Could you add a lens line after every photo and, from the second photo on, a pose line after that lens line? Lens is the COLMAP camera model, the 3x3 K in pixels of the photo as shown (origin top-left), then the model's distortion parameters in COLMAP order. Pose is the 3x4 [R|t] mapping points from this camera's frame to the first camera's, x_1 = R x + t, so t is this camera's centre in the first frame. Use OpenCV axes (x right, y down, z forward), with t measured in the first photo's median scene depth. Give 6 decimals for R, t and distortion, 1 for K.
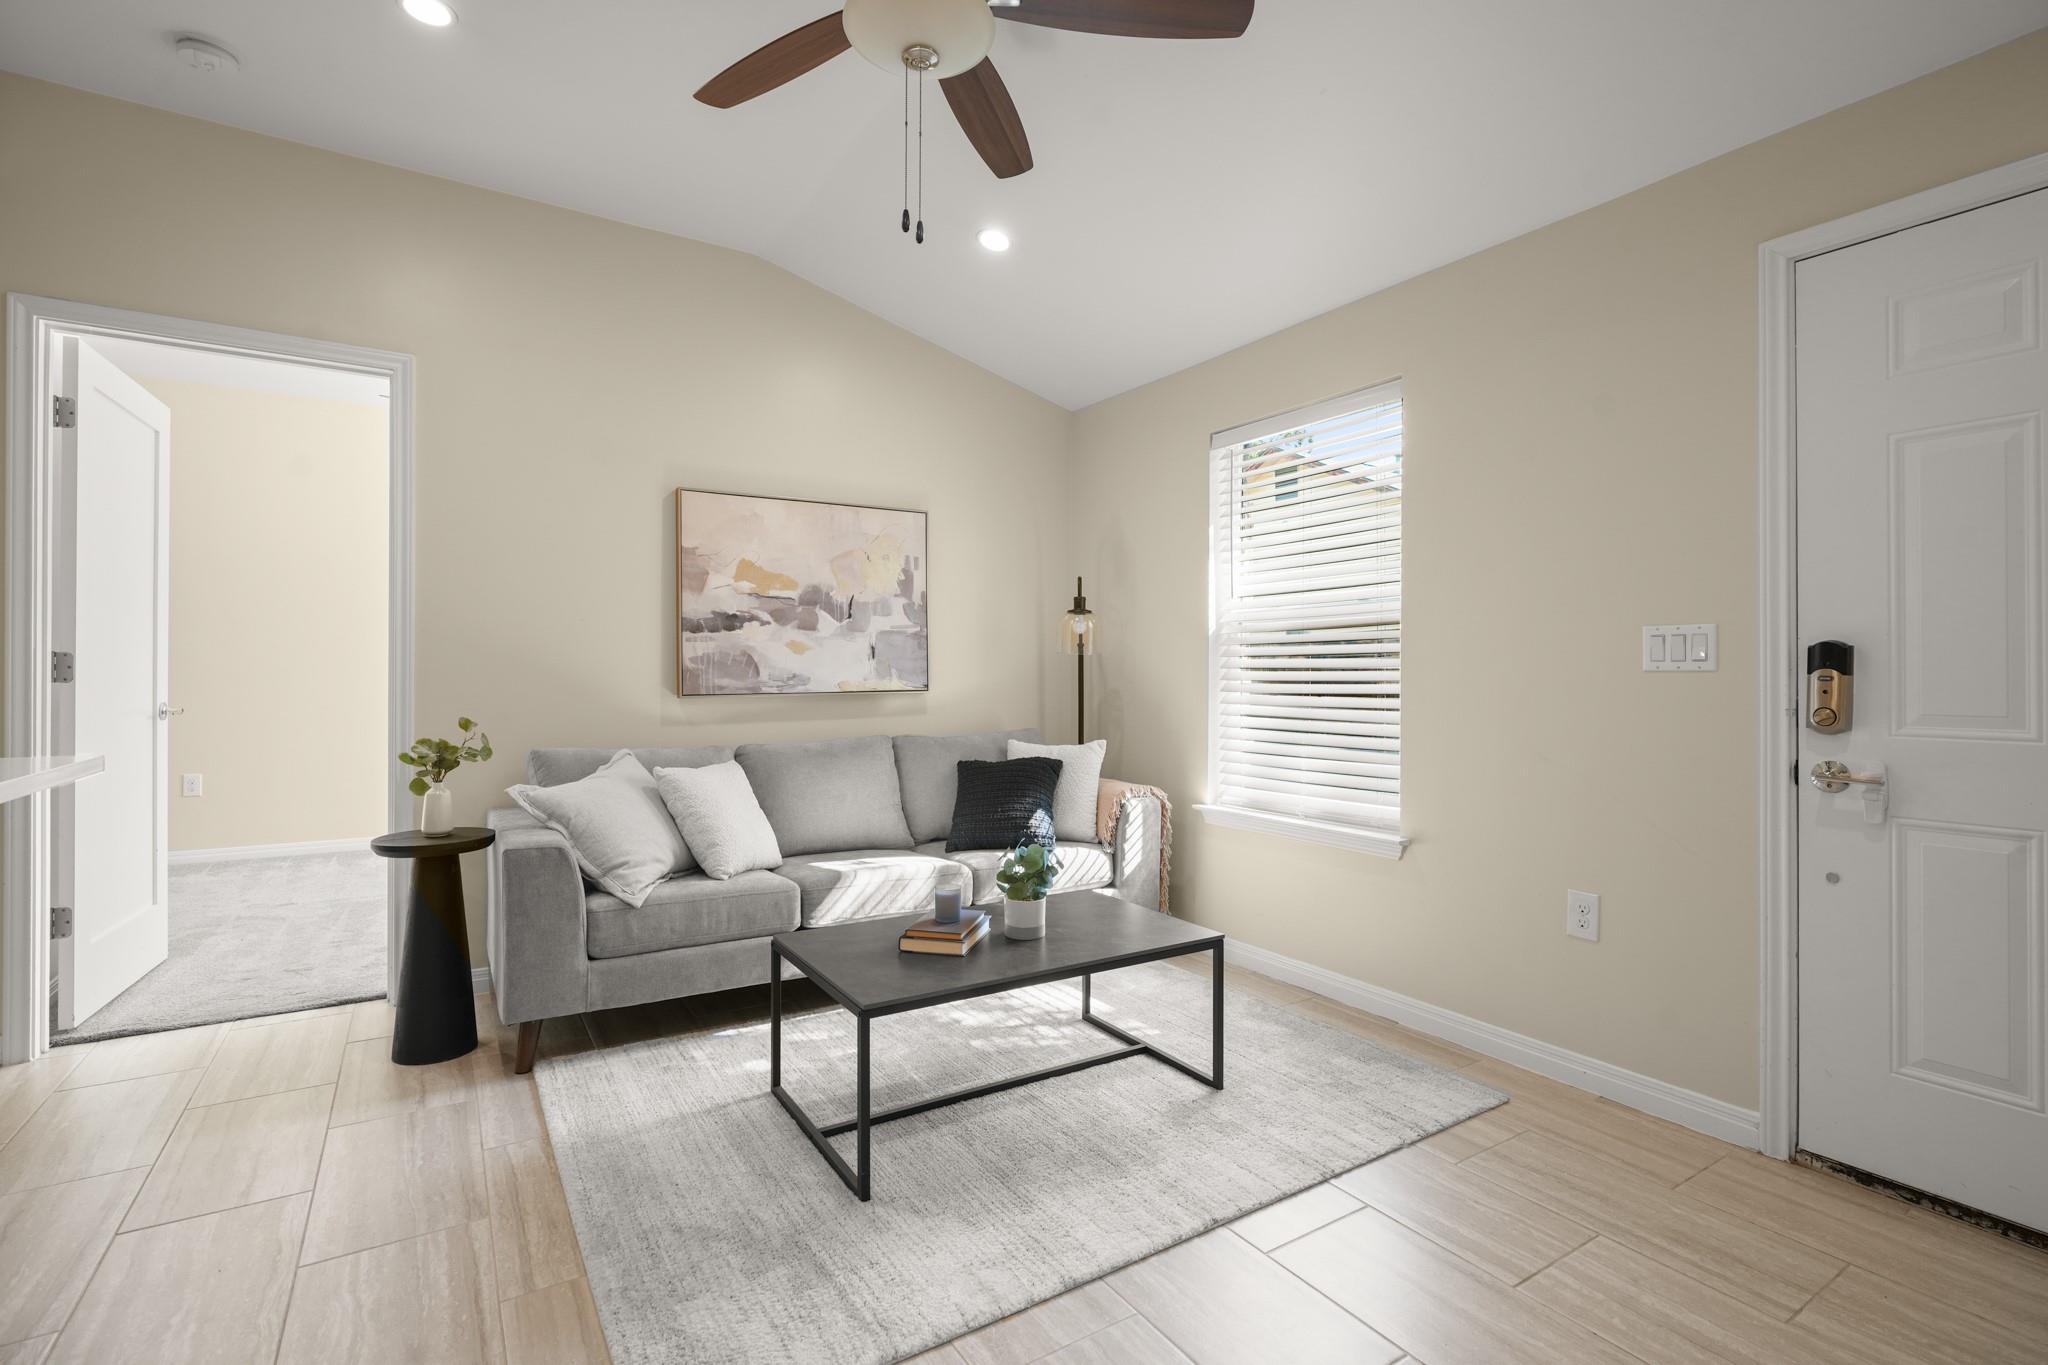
lens RADIAL K [[935.8, 0, 1019.9], [0, 935.8, 648.5], [0, 0, 1]] dist [-0.000936, 0.001508]
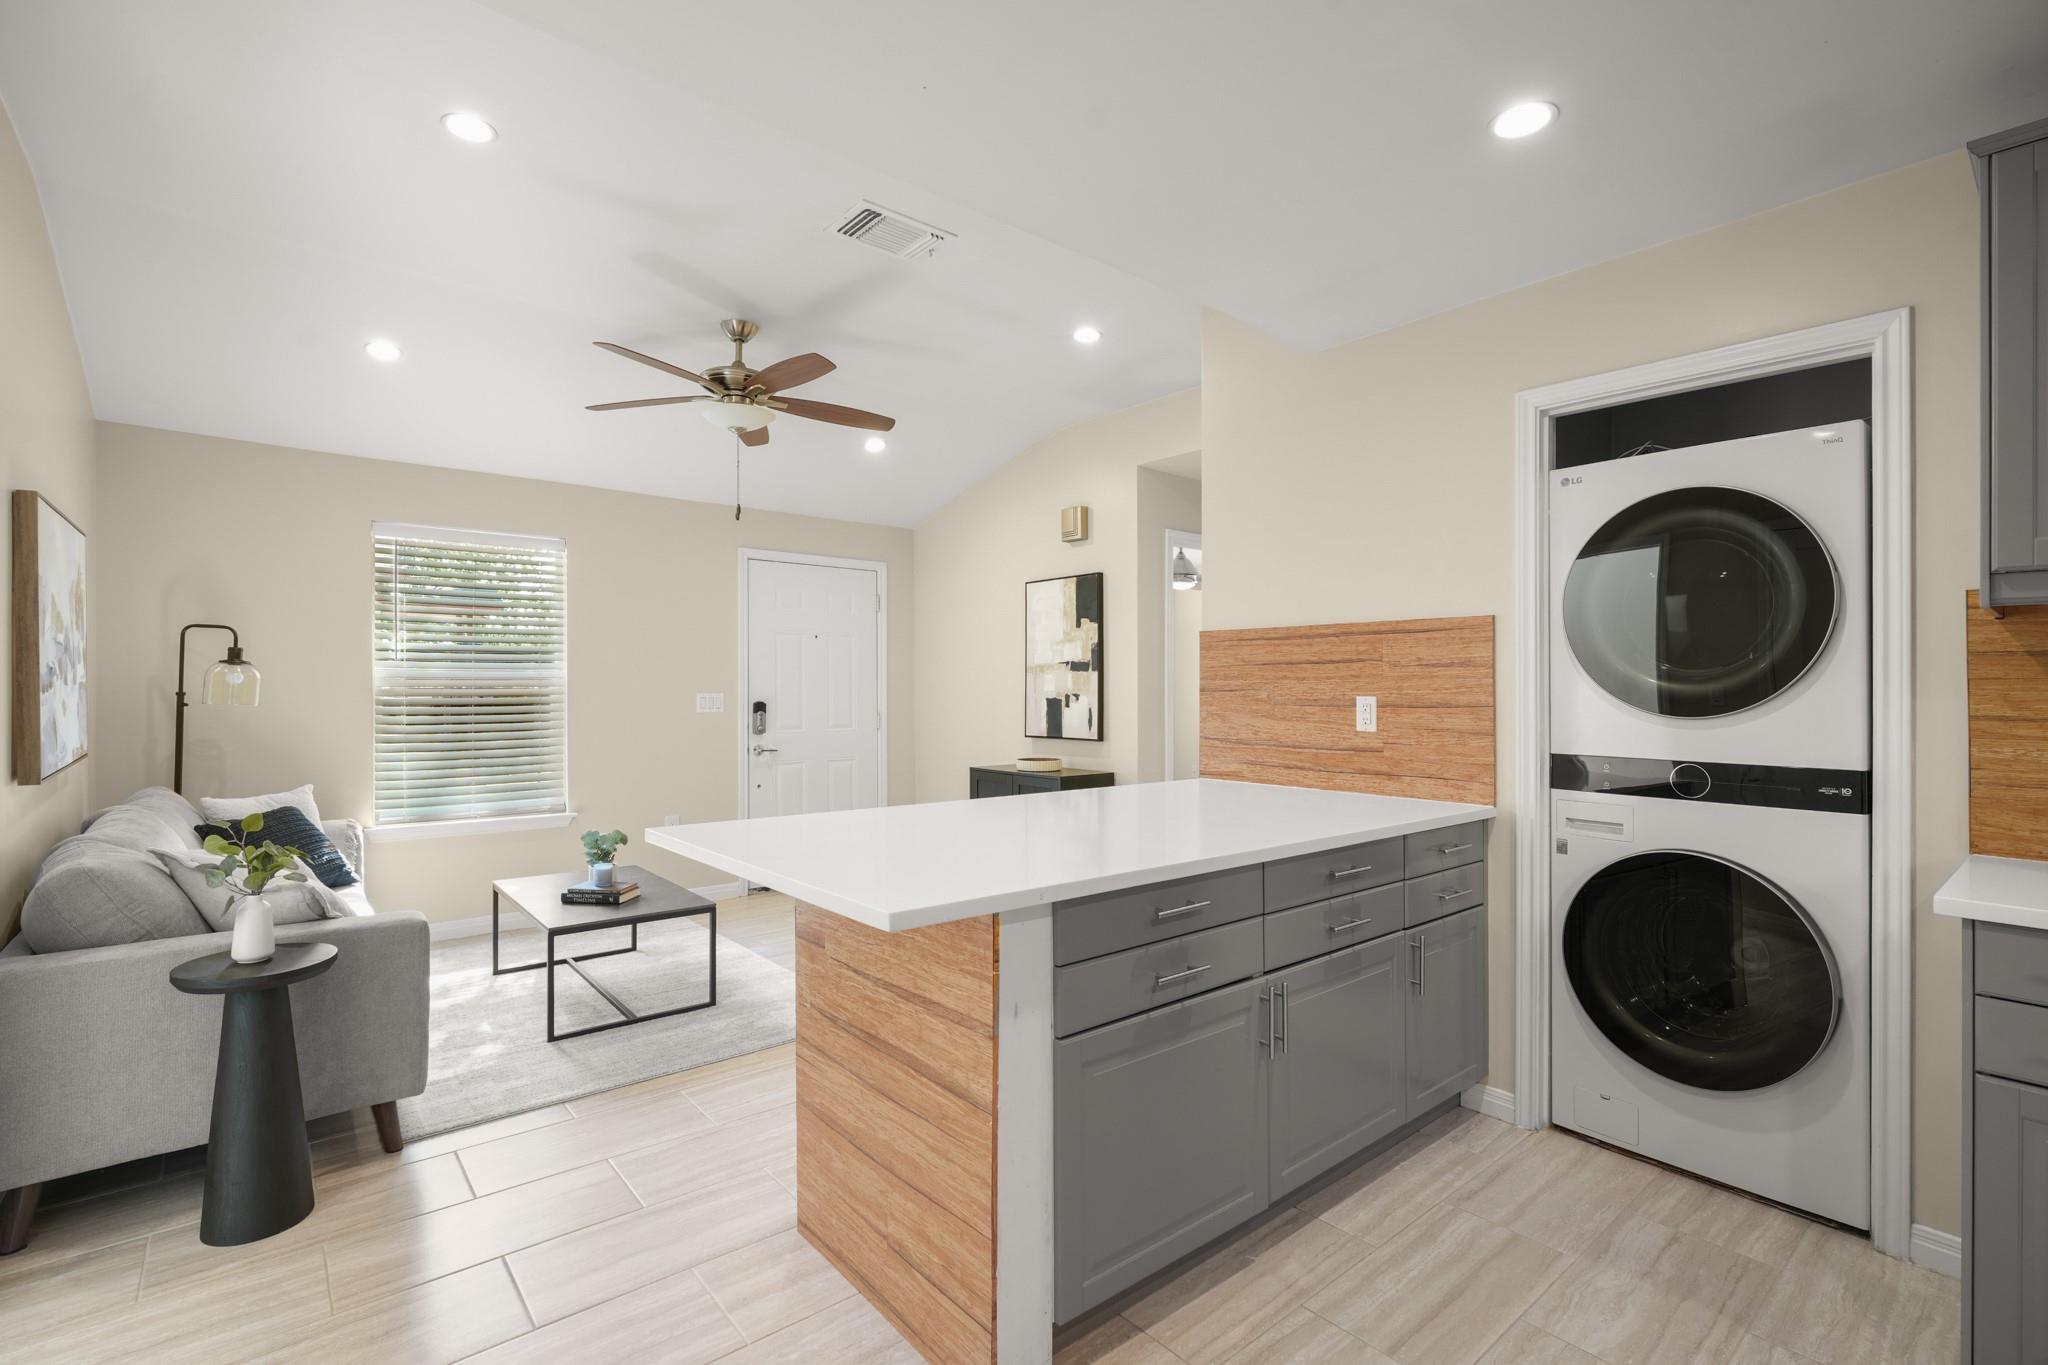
lens RADIAL K [[935.8, 0, 1019.3], [0, 935.8, 700.4], [0, 0, 1]] dist [-0.000936, 0.001508]
pose [[-0.138799, -0.021011, 0.990098, -1.143920], [-0.033291, 0.999309, 0.016540, -0.047805], [-0.989761, -0.030665, -0.139403, 0.352343]]
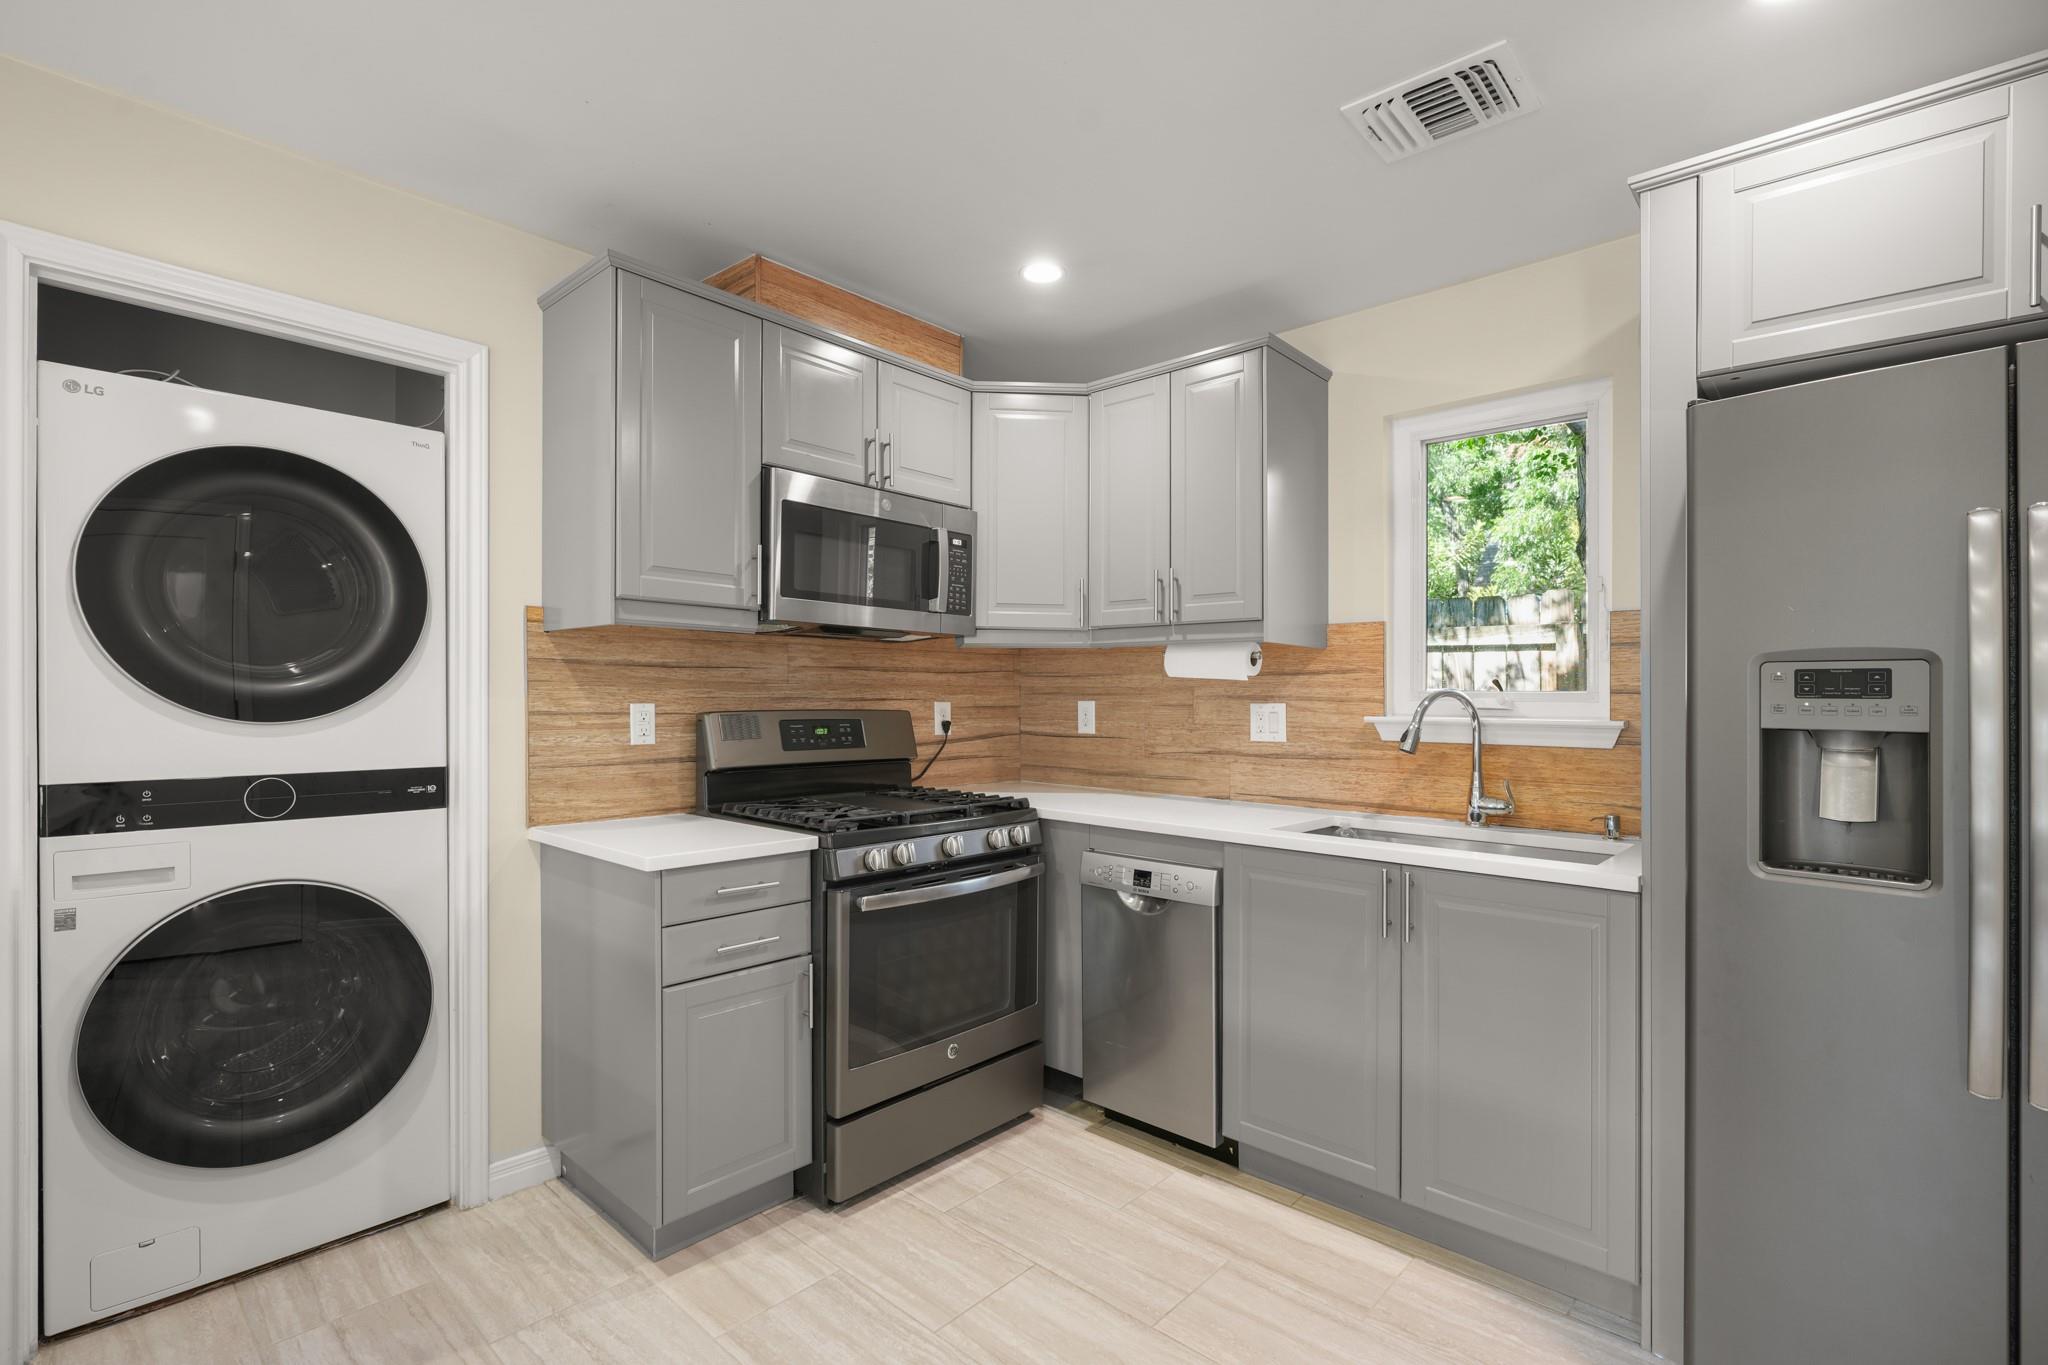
lens RADIAL K [[935.8, 0, 1022.6], [0, 935.8, 698.0], [0, 0, 1]] dist [-0.000936, 0.001508]
pose [[-0.965492, -0.008396, -0.260296, -0.835321], [-0.001826, 0.999674, -0.025471, -0.041638], [0.260425, -0.024117, -0.965193, 0.446016]]
